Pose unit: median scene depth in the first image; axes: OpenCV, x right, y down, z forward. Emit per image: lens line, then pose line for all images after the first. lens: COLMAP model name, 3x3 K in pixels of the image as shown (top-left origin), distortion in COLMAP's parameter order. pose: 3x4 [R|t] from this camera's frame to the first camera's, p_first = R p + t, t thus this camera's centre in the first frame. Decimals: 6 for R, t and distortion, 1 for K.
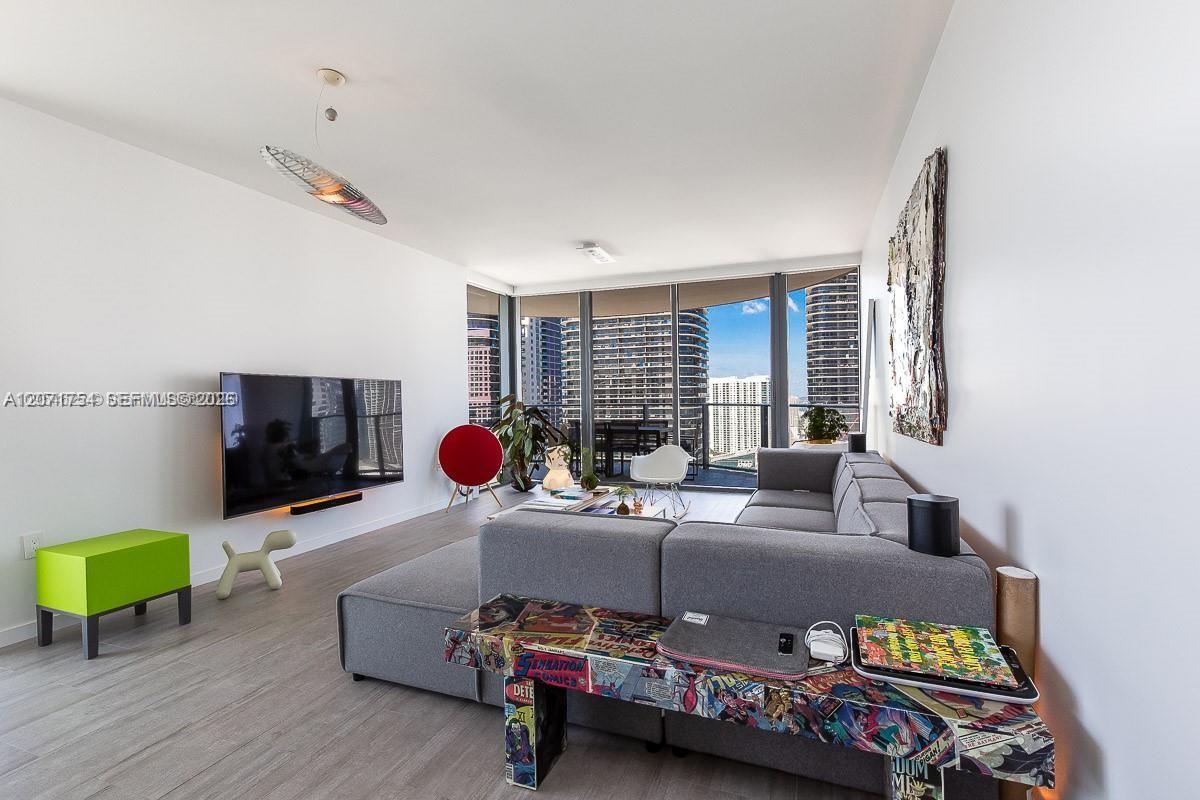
lens RADIAL K [[544.9, 0, 602.4], [0, 544.9, 398.6], [0, 0, 1]] dist [0.010348, -0.003039]
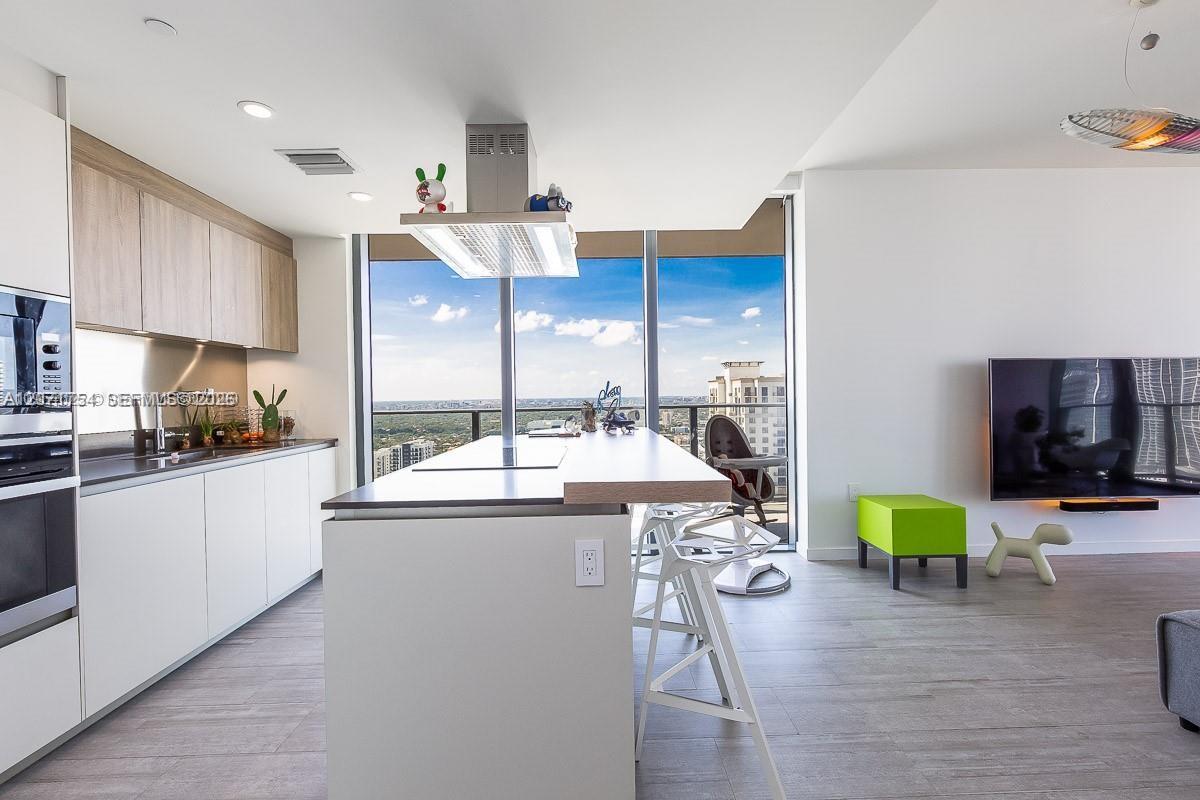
lens RADIAL K [[544.9, 0, 607.3], [0, 544.9, 396.9], [0, 0, 1]] dist [0.010348, -0.003039]
pose [[0.386442, 0.014613, -0.922198, -0.036537], [0.006539, 0.999806, 0.018583, 0.002268], [0.922291, -0.013212, 0.386271, -0.104224]]
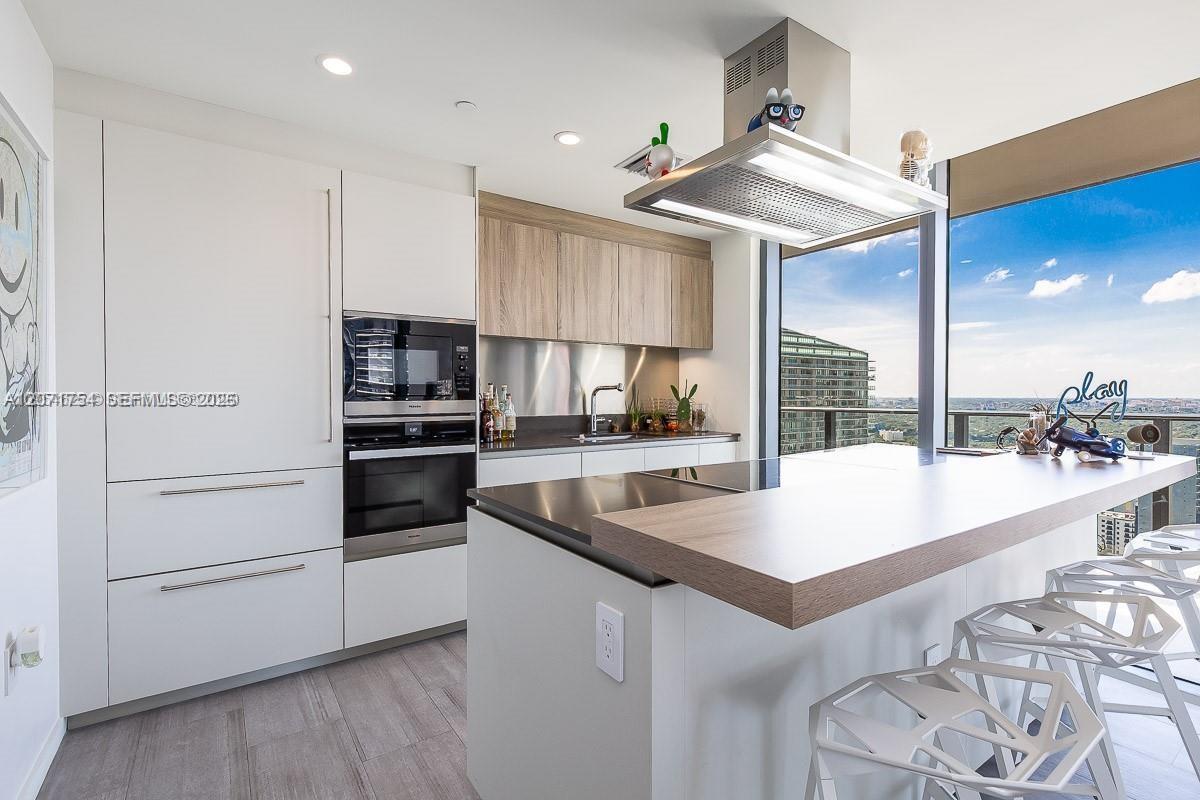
lens RADIAL K [[544.9, 0, 603.2], [0, 544.9, 398.4], [0, 0, 1]] dist [0.010348, -0.003039]
pose [[-0.549662, 0.024501, -0.835028, -0.279704], [0.006169, 0.999662, 0.025270, 0.003965], [0.835364, 0.008738, -0.549627, 0.353763]]
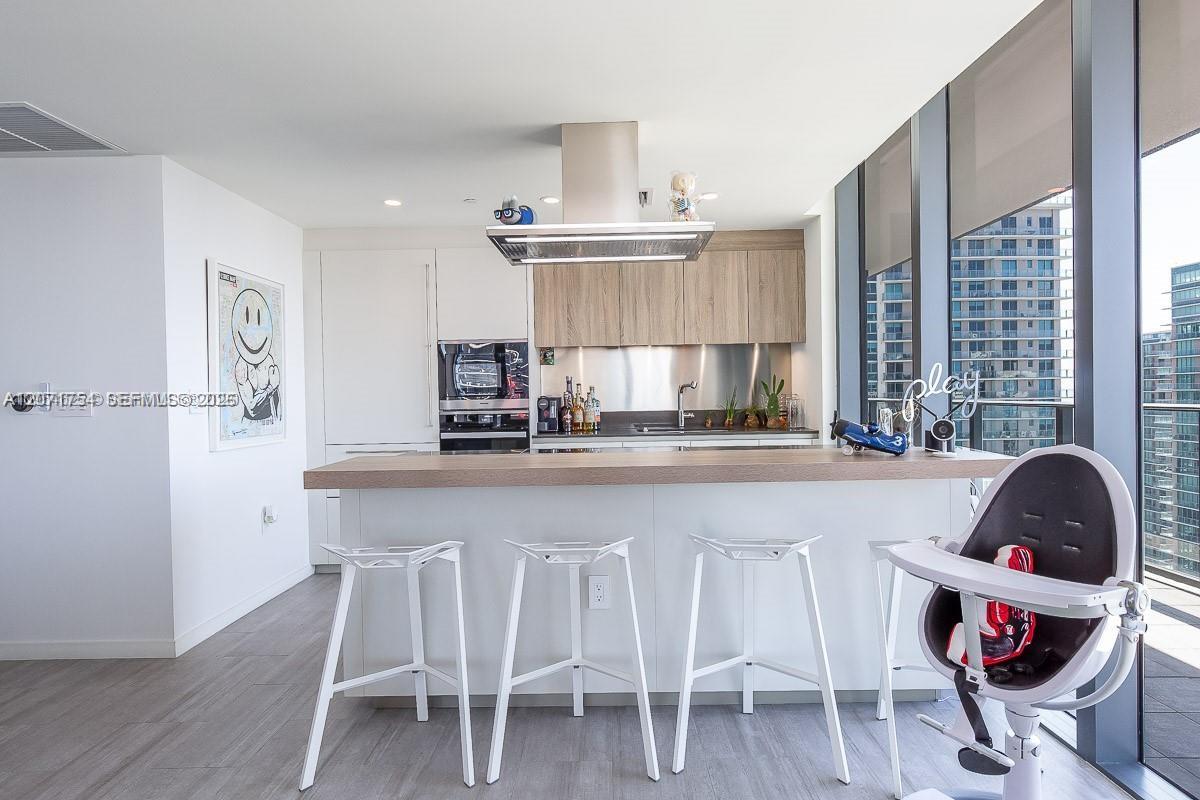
lens RADIAL K [[643.8, 0, 609.1], [0, 643.8, 397.0], [0, 0, 1]] dist [0.003196, 0.000777]
pose [[-0.931440, 0.036503, -0.362059, -0.669282], [0.032198, 0.999321, 0.017917, 0.005675], [0.362468, 0.005031, -0.931983, 1.313238]]
